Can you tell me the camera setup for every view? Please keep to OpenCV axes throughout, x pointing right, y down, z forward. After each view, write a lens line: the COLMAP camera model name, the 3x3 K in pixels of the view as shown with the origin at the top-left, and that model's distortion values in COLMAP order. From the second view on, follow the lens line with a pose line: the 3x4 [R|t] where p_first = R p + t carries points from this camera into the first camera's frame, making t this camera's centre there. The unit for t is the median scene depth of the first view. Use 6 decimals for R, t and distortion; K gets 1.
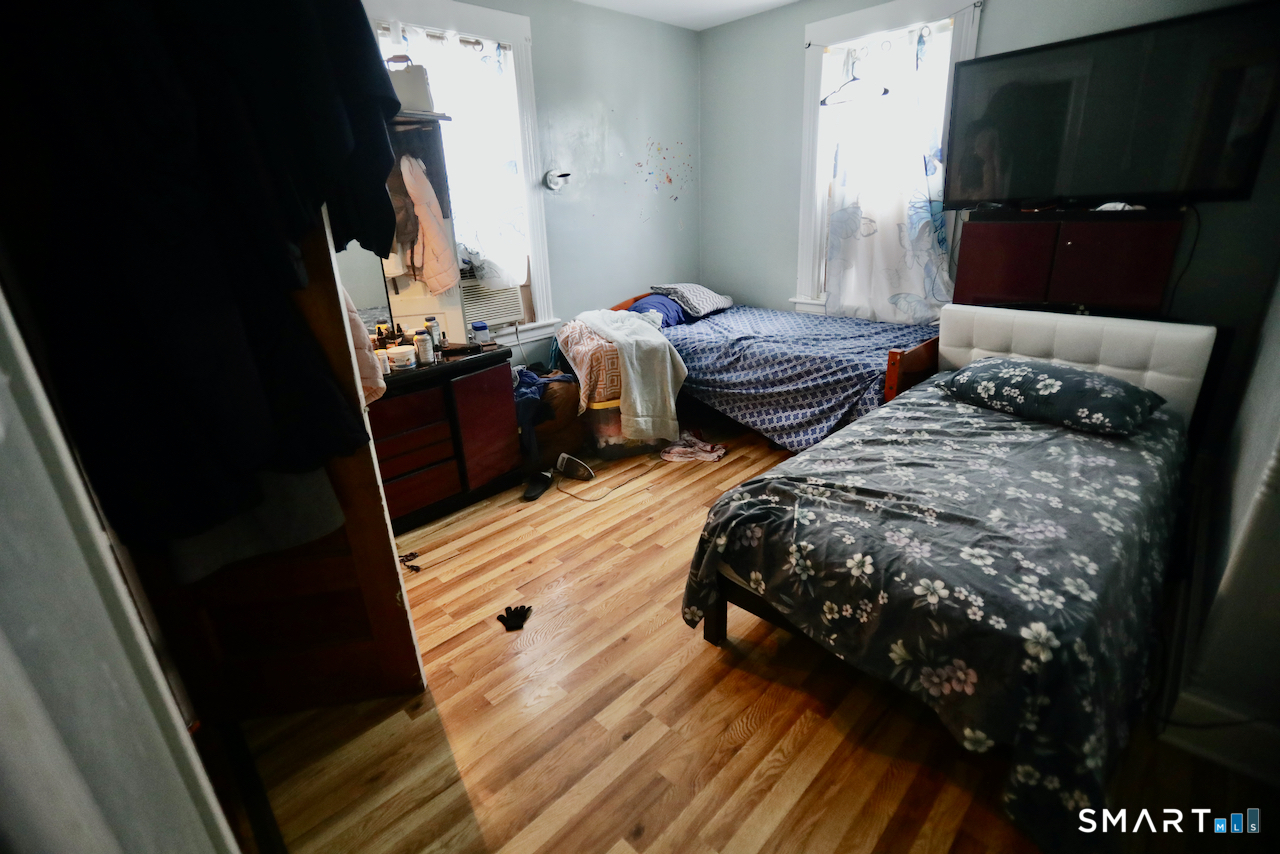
lens RADIAL K [[588.0, 0, 628.6], [0, 588.0, 420.9], [0, 0, 1]] dist [-0.075245, 0.034763]
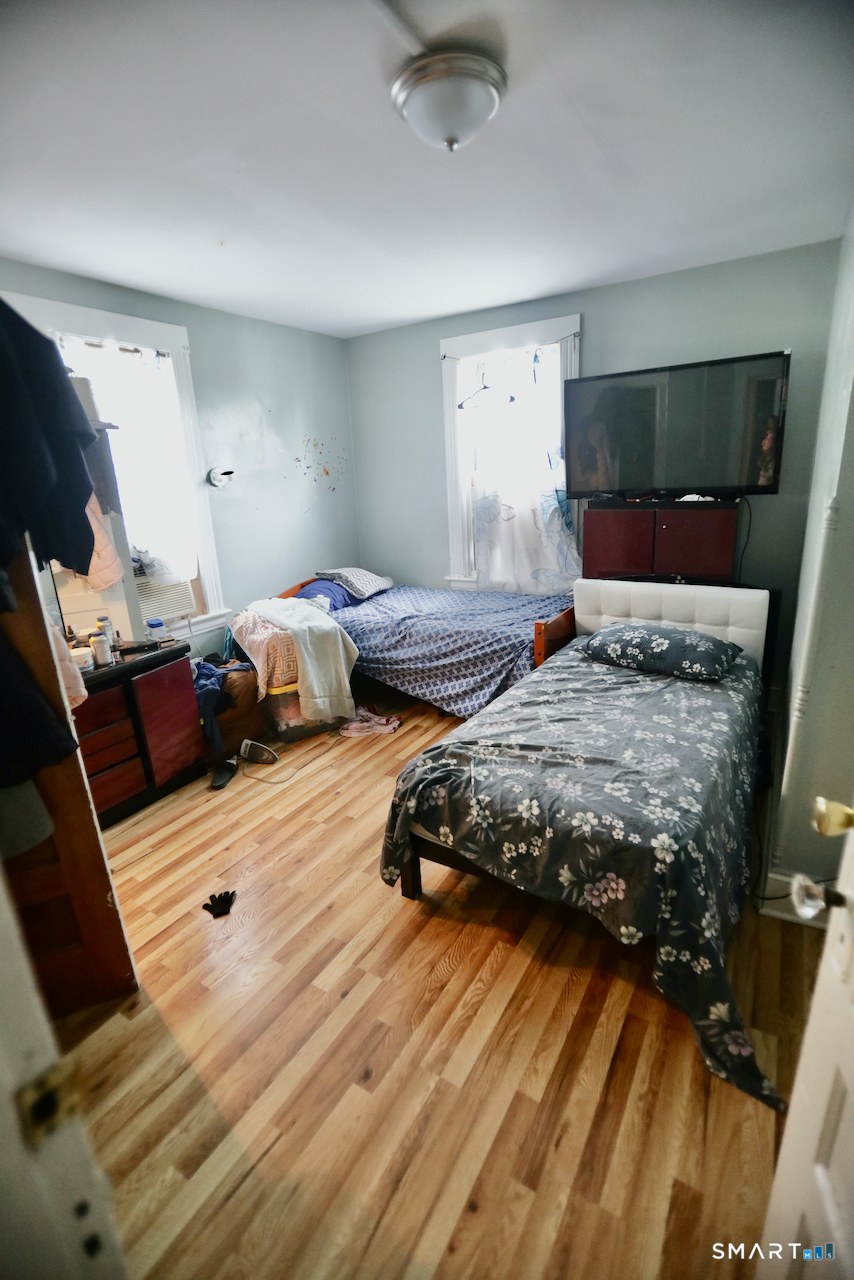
lens RADIAL K [[588.0, 0, 419.2], [0, 588.0, 652.3], [0, 0, 1]] dist [-0.075245, 0.034763]
pose [[0.973231, -0.072454, 0.218110, -0.046494], [0.087485, 0.994354, -0.060054, -0.015888], [-0.212527, 0.077528, 0.974075, -0.117546]]
